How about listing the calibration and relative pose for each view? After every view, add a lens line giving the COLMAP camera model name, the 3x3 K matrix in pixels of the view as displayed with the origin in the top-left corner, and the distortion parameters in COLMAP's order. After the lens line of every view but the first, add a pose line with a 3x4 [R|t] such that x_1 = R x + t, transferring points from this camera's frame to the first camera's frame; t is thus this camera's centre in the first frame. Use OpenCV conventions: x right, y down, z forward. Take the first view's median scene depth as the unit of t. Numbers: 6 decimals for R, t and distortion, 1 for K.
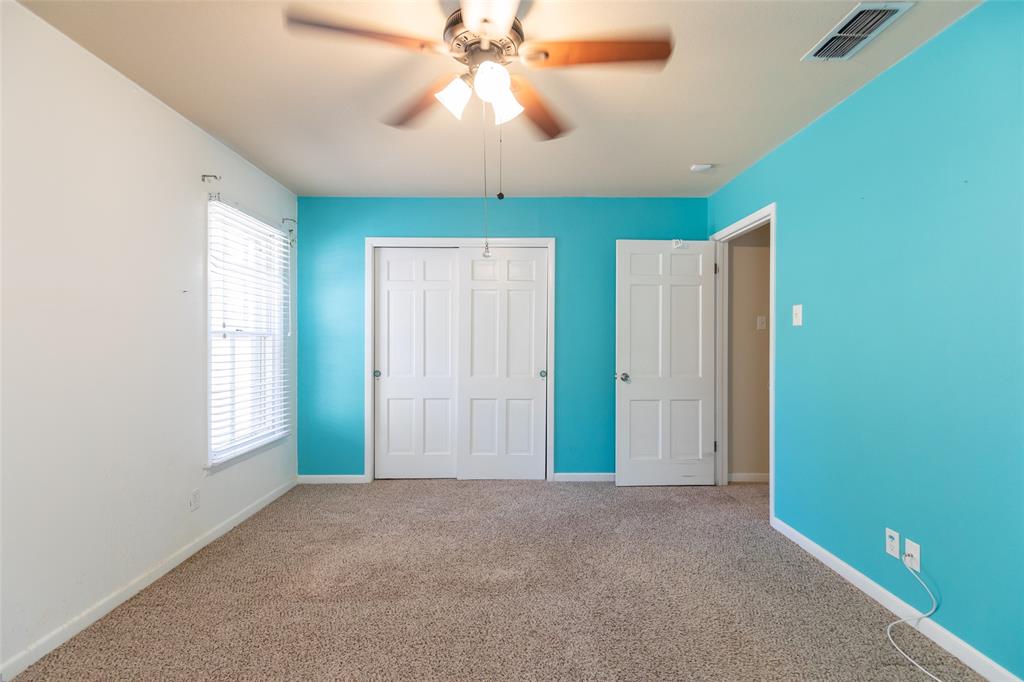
lens RADIAL K [[466.7, 0, 513.0], [0, 466.7, 335.7], [0, 0, 1]] dist [0.002333, -0.000929]
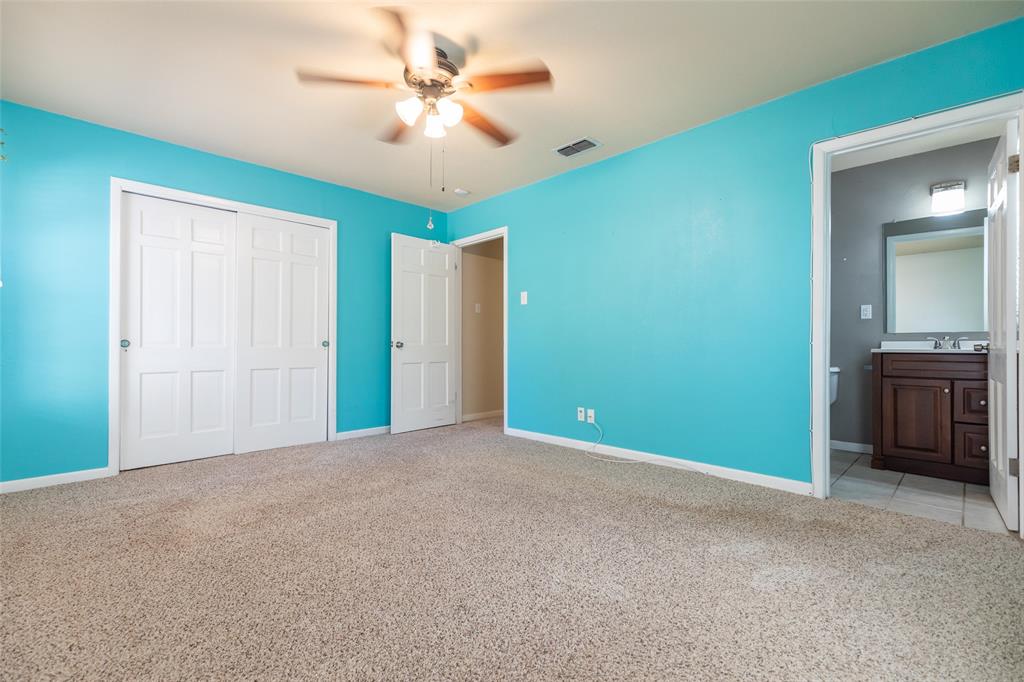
lens RADIAL K [[466.7, 0, 525.8], [0, 466.7, 340.3], [0, 0, 1]] dist [0.002333, -0.000929]
pose [[0.690334, 0.005591, 0.723469, -0.417204], [0.001622, 0.999956, -0.009275, 0.088192], [-0.723489, 0.007576, 0.690294, -0.093632]]
